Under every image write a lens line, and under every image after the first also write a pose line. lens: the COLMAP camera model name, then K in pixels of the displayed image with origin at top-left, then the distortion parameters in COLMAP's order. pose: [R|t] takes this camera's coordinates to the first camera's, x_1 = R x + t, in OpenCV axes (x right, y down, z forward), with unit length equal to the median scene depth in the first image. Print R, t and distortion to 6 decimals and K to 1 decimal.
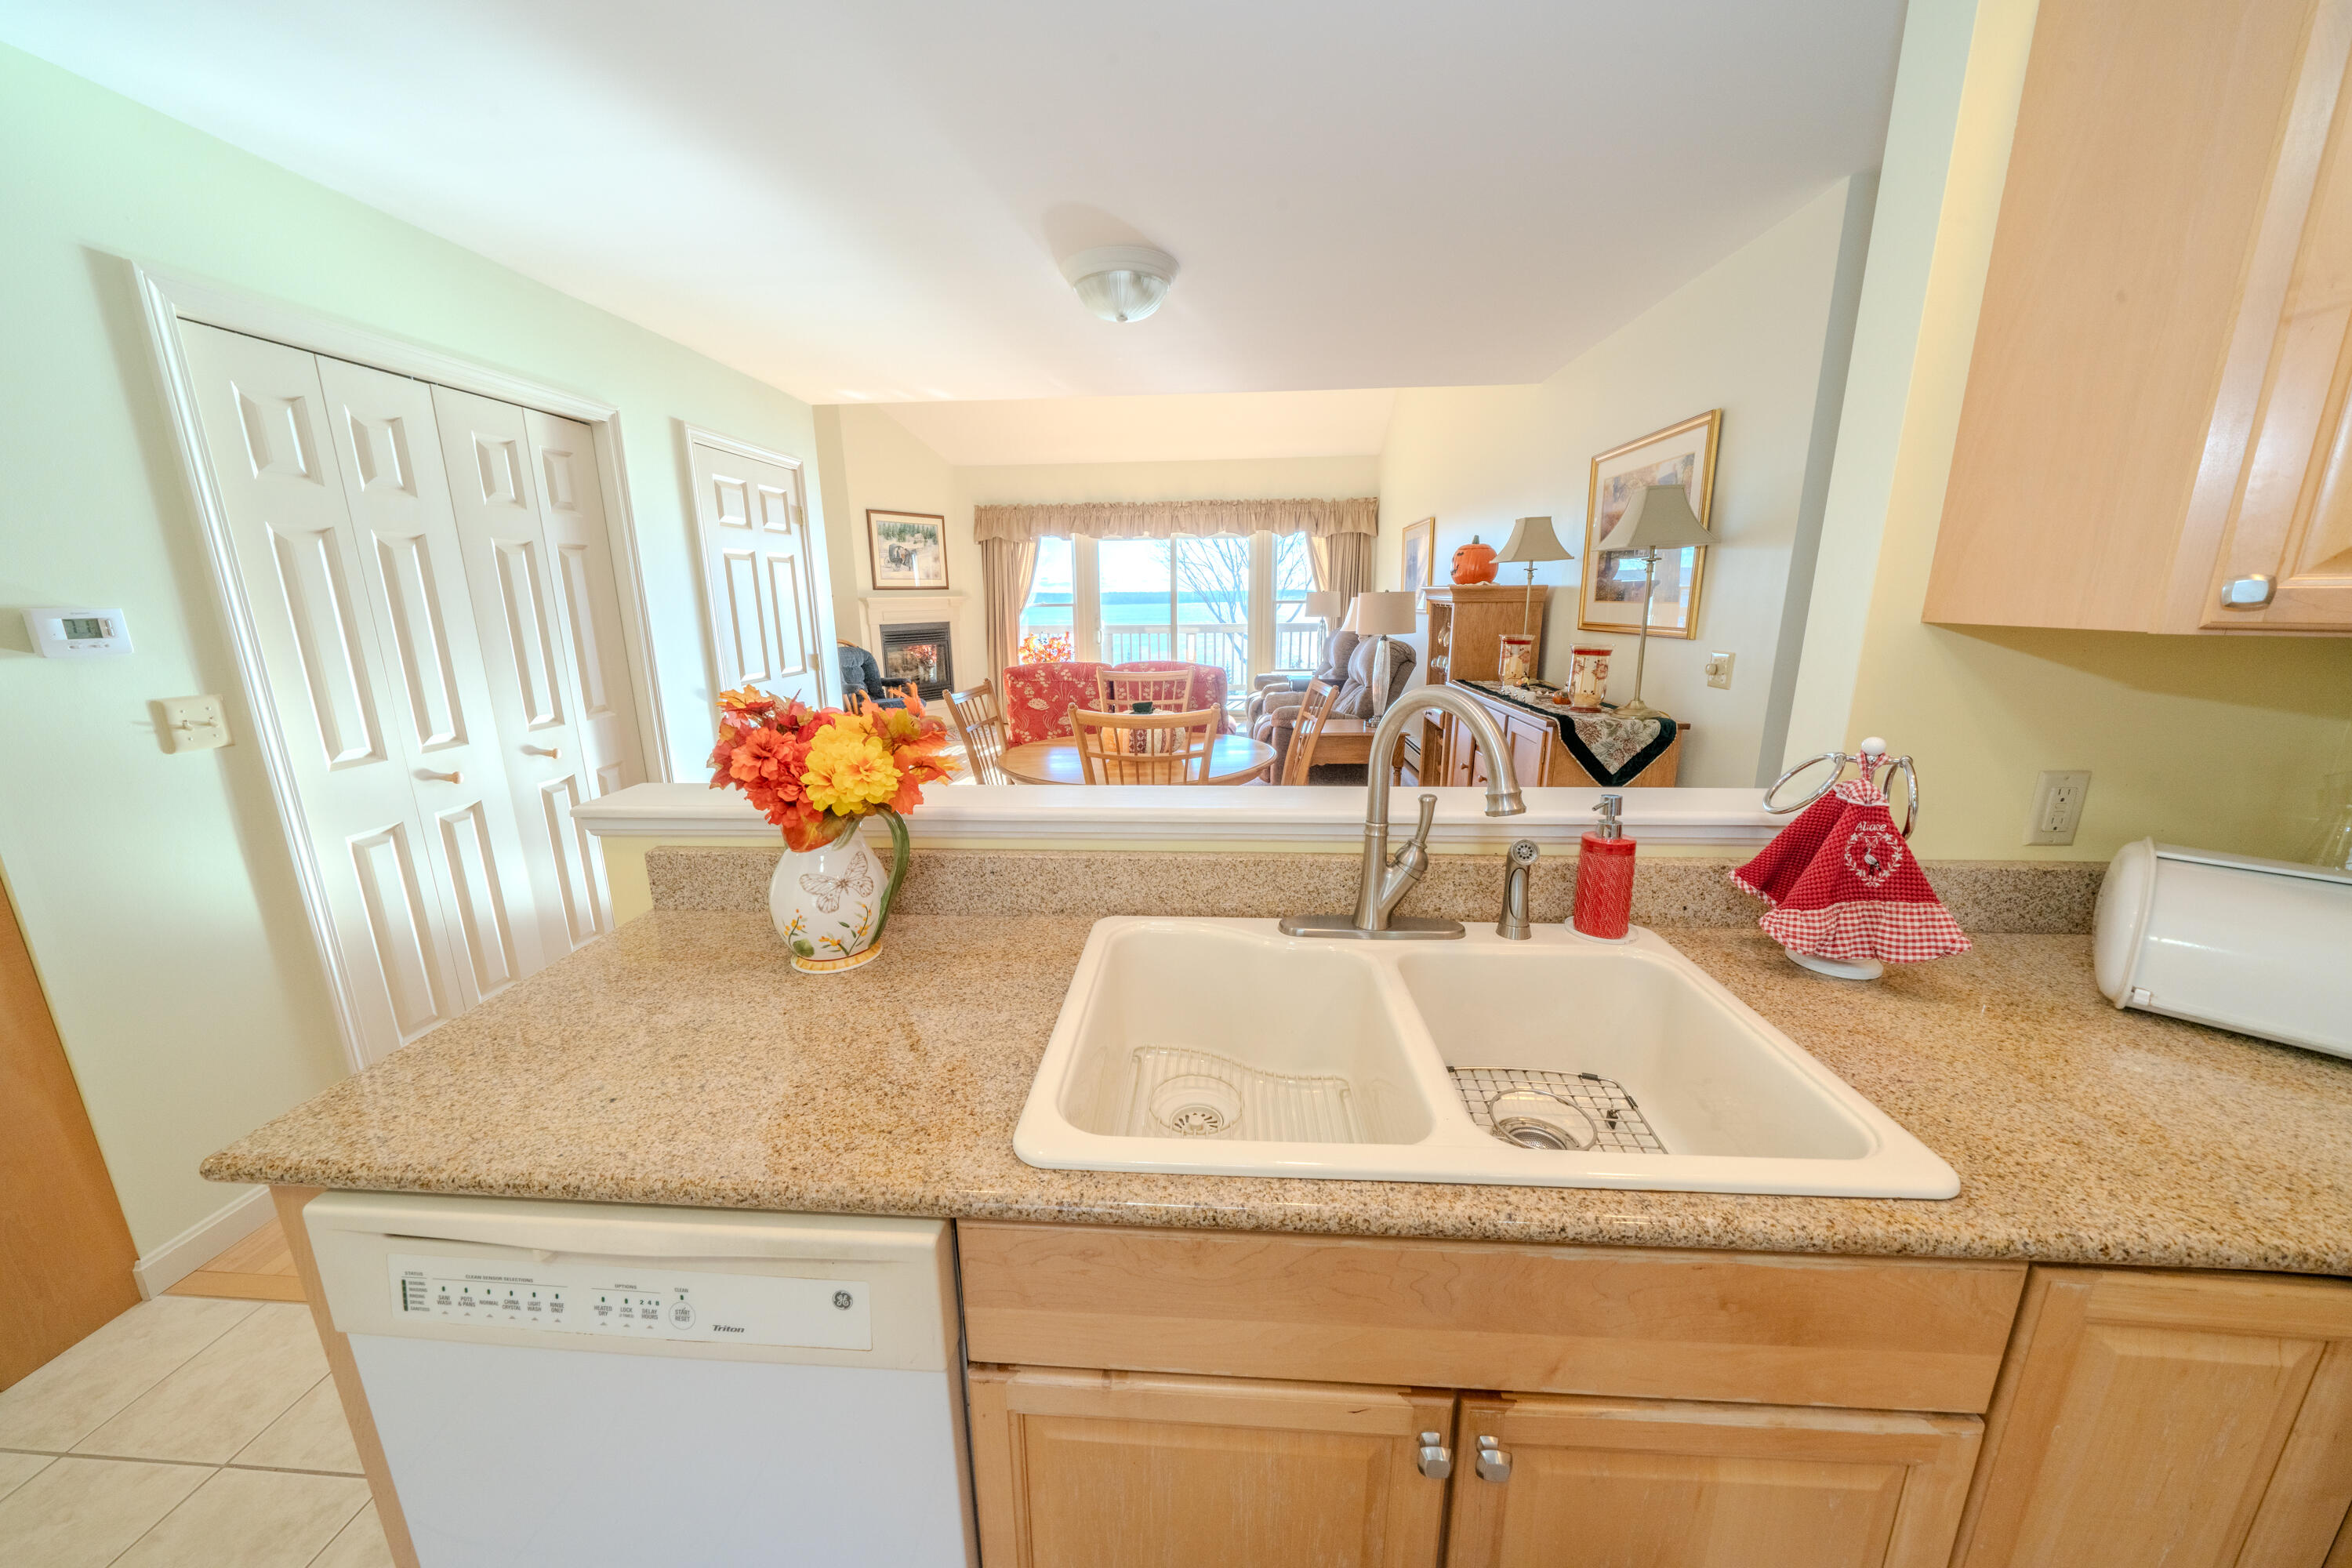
lens RADIAL K [[804.2, 0, 1166.3], [0, 804.2, 782.5], [0, 0, 1]] dist [-0.005806, 0.000060]
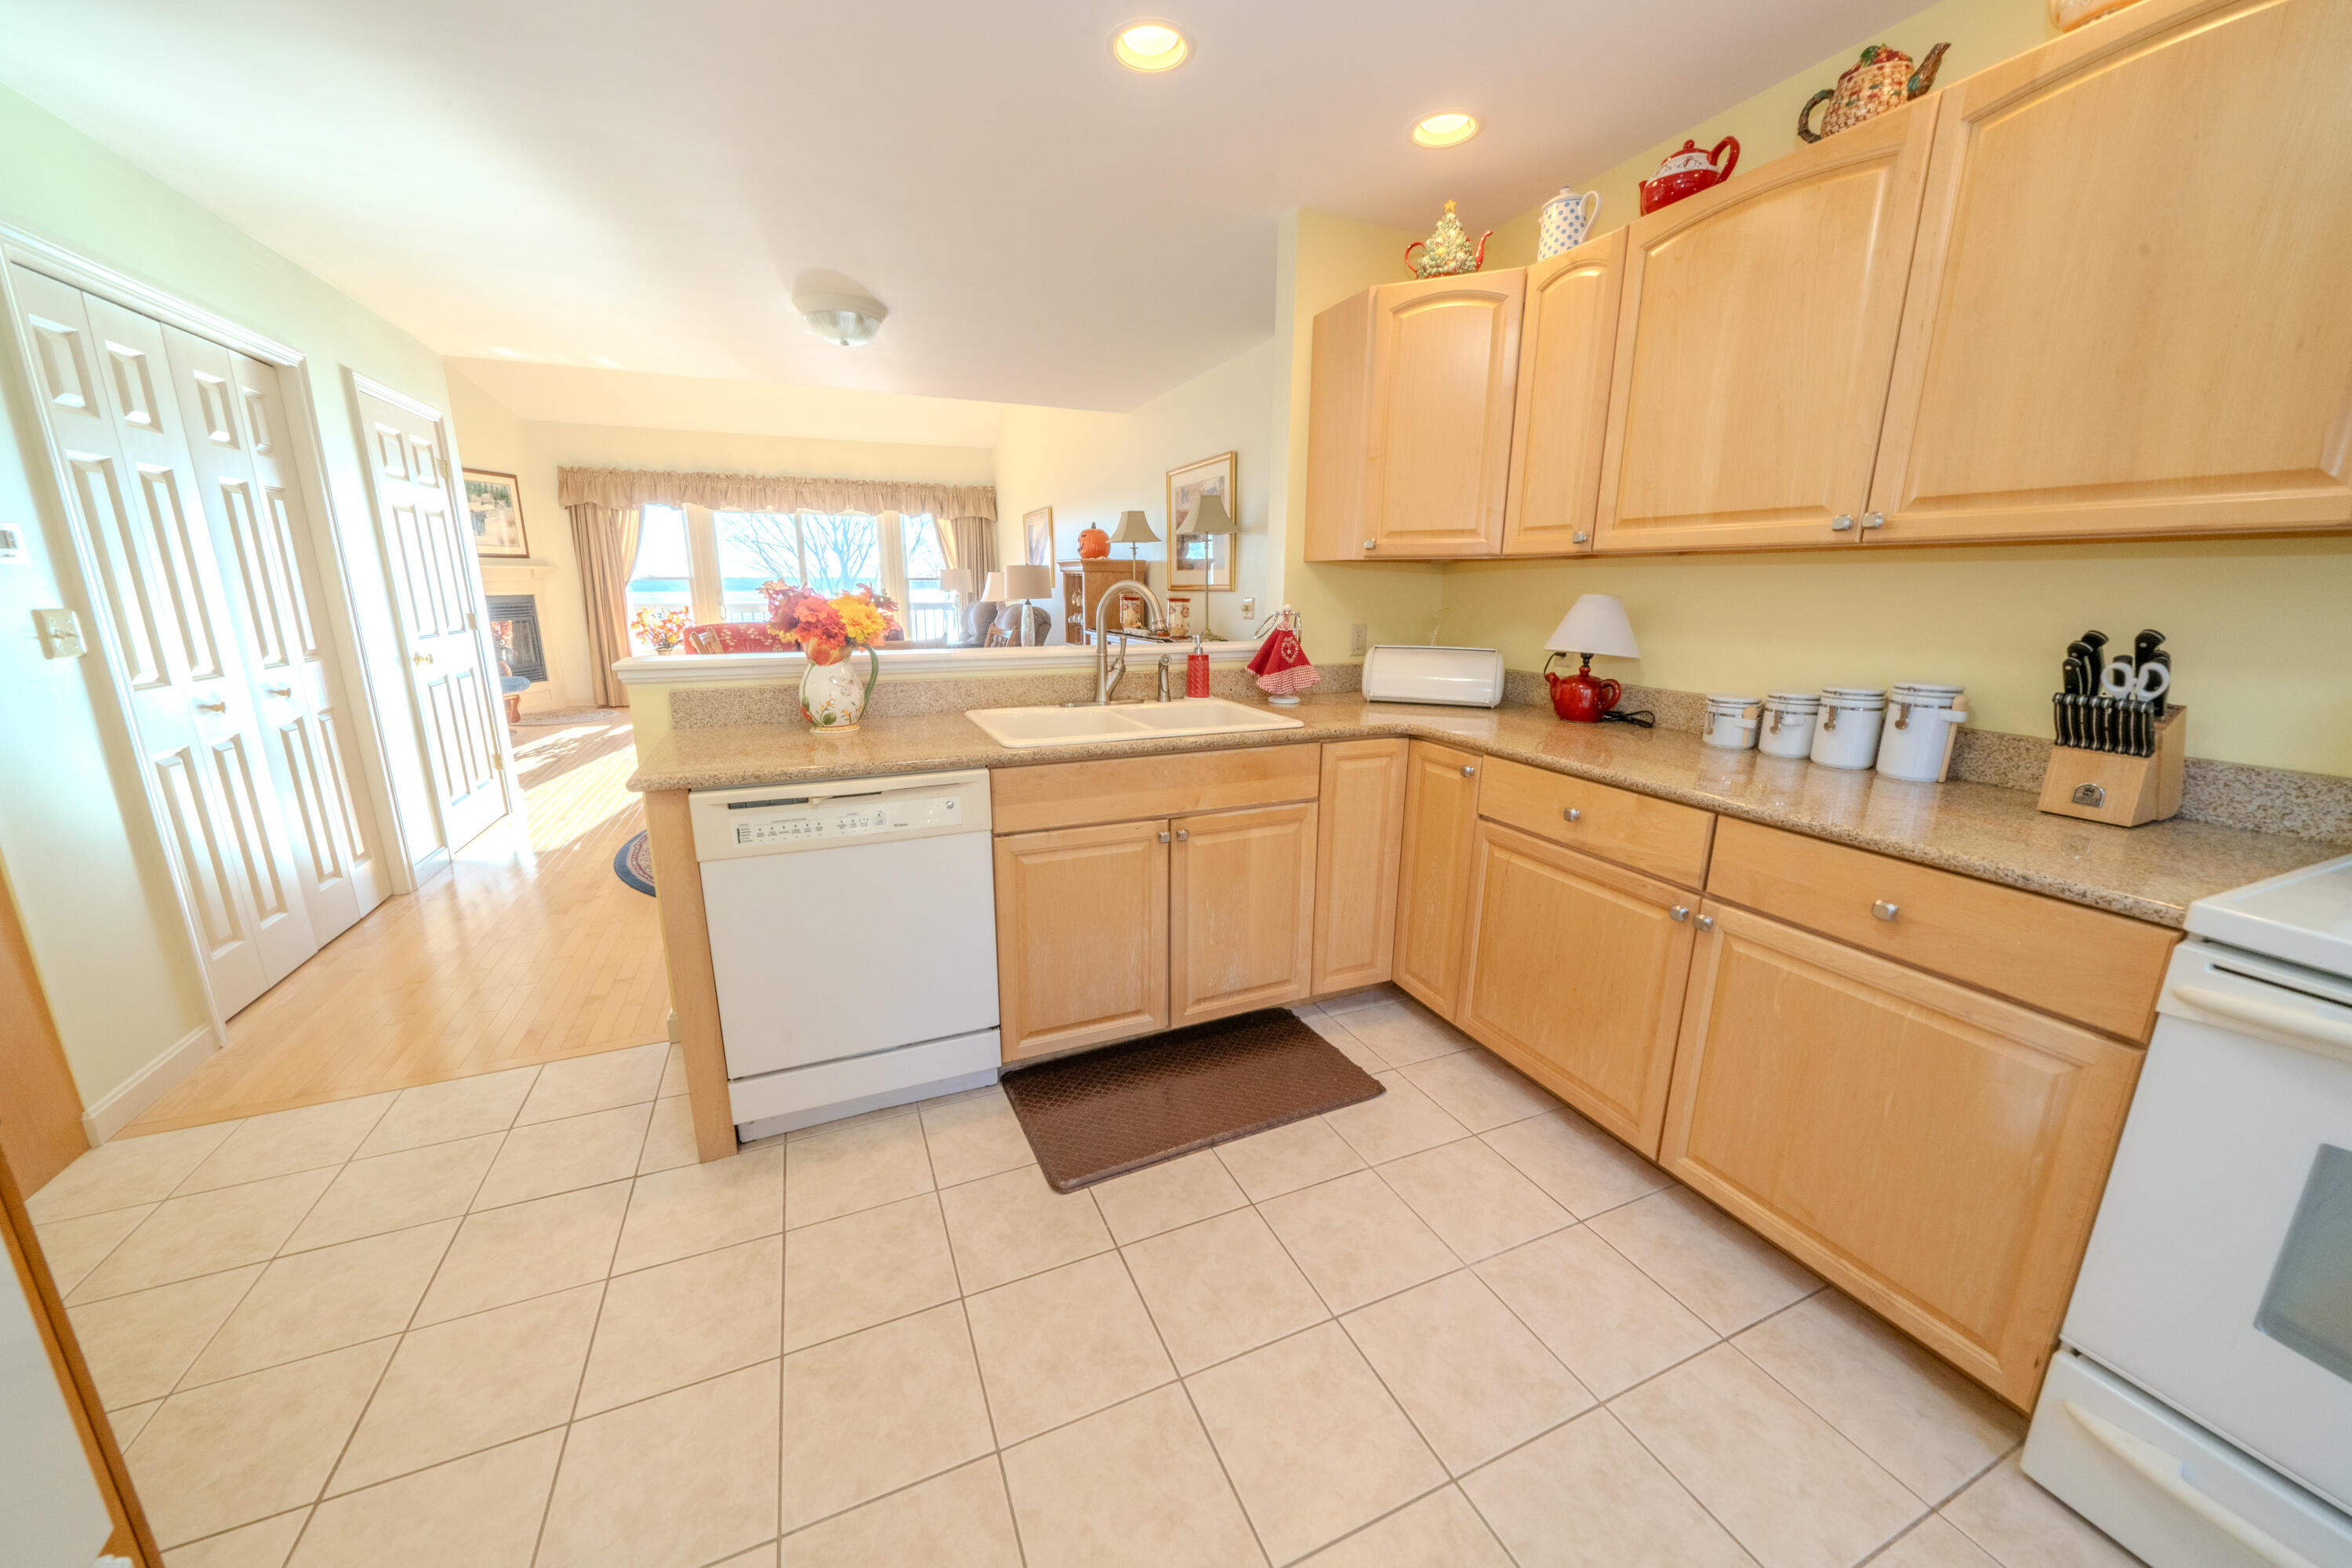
lens RADIAL K [[838.2, 0, 1176.0], [0, 838.2, 784.0], [0, 0, 1]] dist [-0.009646, -0.000160]
pose [[0.883751, -0.093823, 0.458456, -0.249915], [0.091789, 0.995418, 0.026775, 0.147224], [-0.458867, 0.018419, 0.888314, -0.427280]]
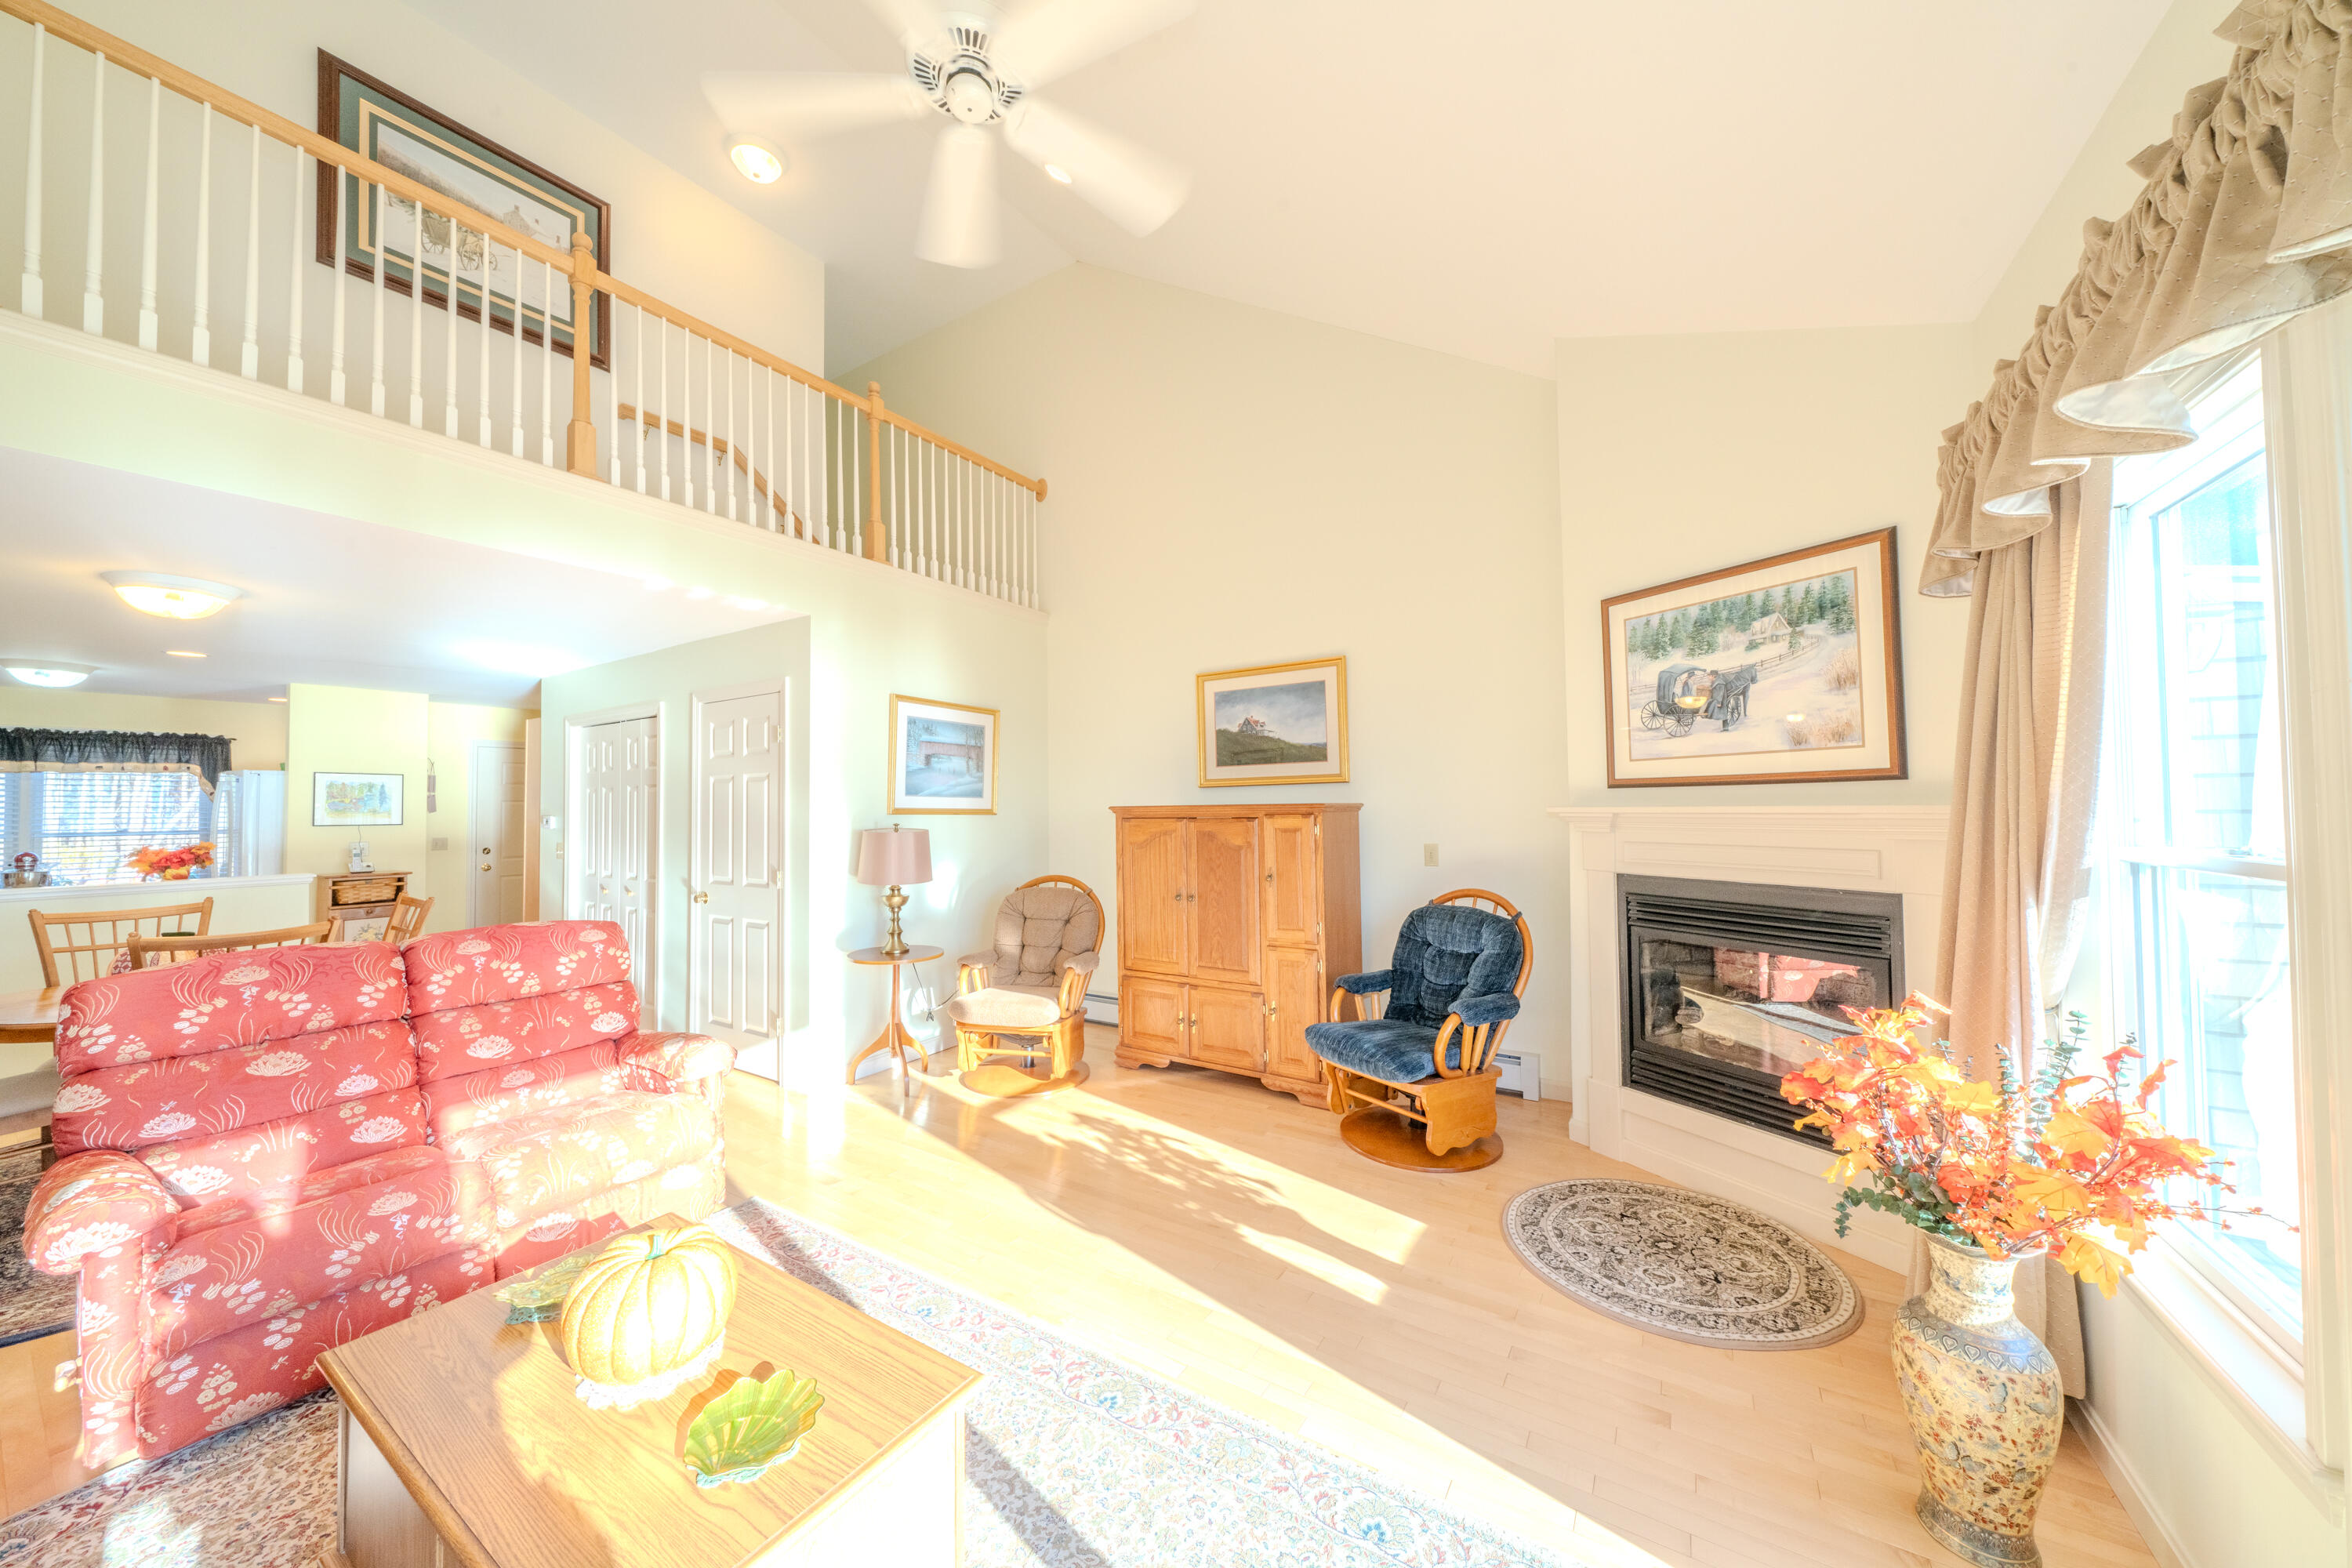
lens RADIAL K [[804.2, 0, 1166.3], [0, 804.2, 782.5], [0, 0, 1]] dist [-0.005806, 0.000060]
pose [[-0.481805, -0.009701, -0.876225, 0.270158], [-0.192841, 0.976598, 0.095224, -0.644084], [0.854796, 0.214852, -0.472401, 2.715663]]
